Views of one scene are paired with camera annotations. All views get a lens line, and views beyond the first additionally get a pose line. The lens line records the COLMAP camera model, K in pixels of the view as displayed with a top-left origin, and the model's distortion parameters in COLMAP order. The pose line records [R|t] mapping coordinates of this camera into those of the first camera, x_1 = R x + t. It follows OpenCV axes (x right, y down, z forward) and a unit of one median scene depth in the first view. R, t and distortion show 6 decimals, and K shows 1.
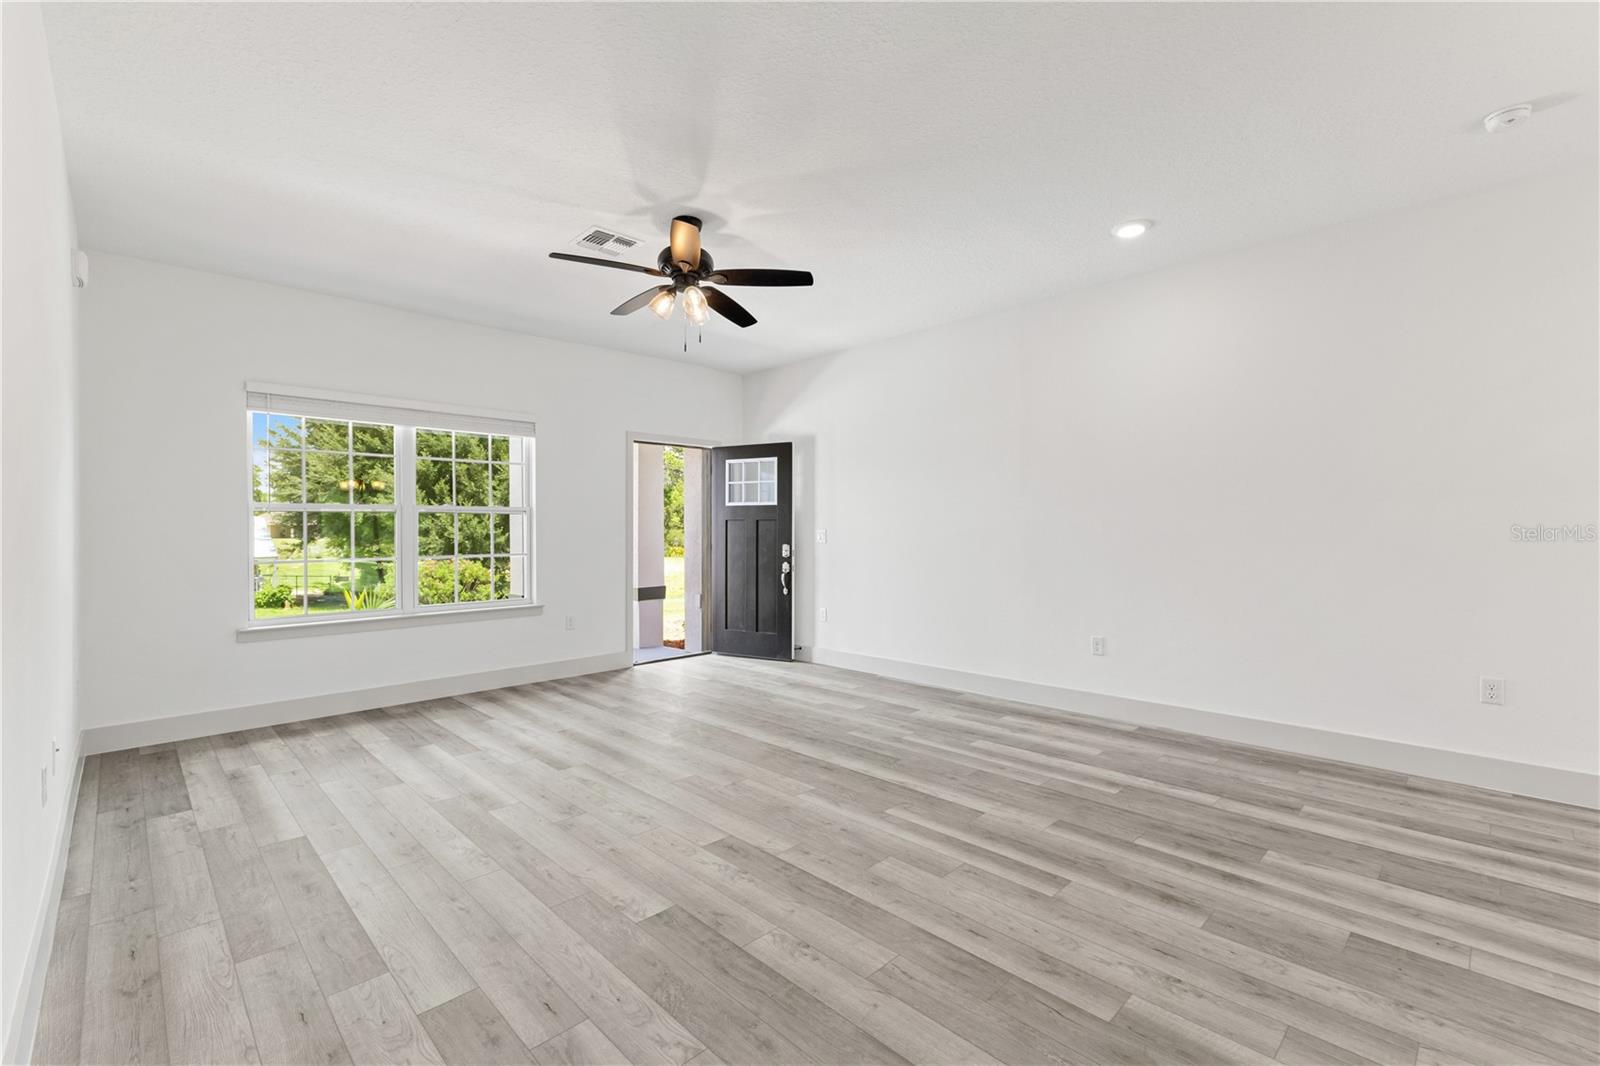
lens RADIAL K [[686.0, 0, 800.0], [0, 686.0, 533.0], [0, 0, 1]] dist [0.009073, -0.000036]
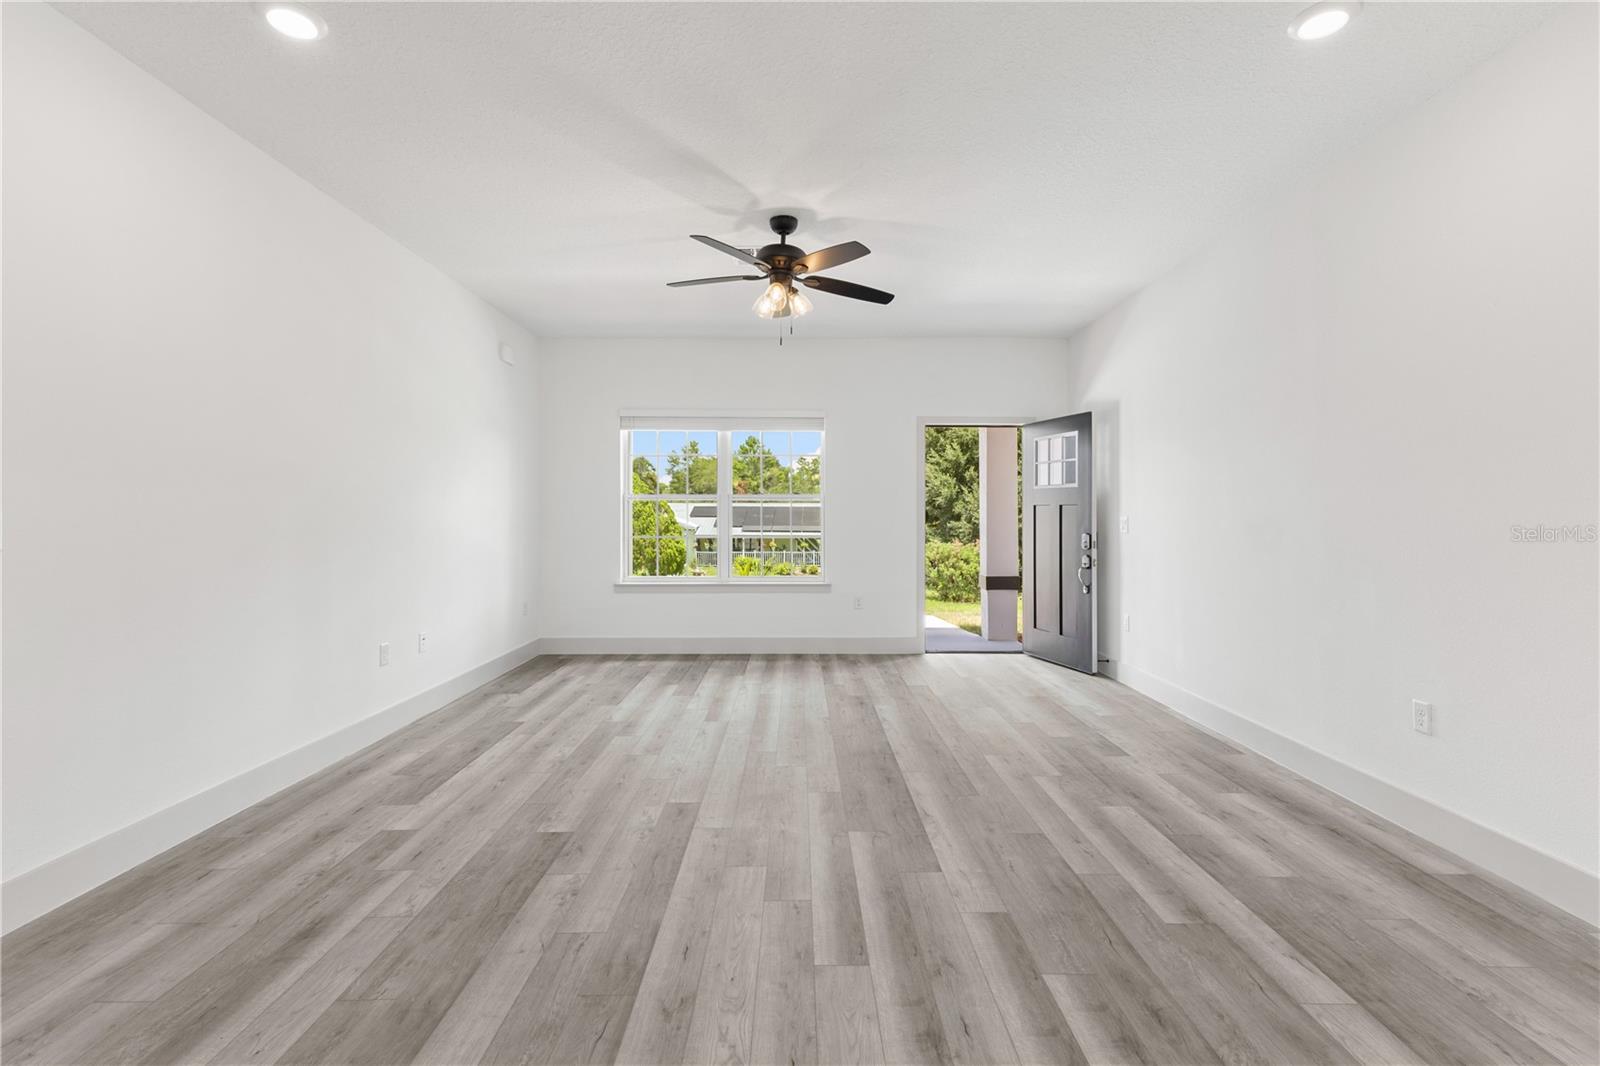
lens RADIAL K [[718.6, 0, 810.5], [0, 718.6, 509.1], [0, 0, 1]] dist [0.019135, 0.000086]
pose [[0.726698, 0.000665, -0.686956, 0.643891], [-0.009194, 0.999919, -0.008758, -0.004823], [0.686895, 0.012681, 0.726646, 0.245387]]
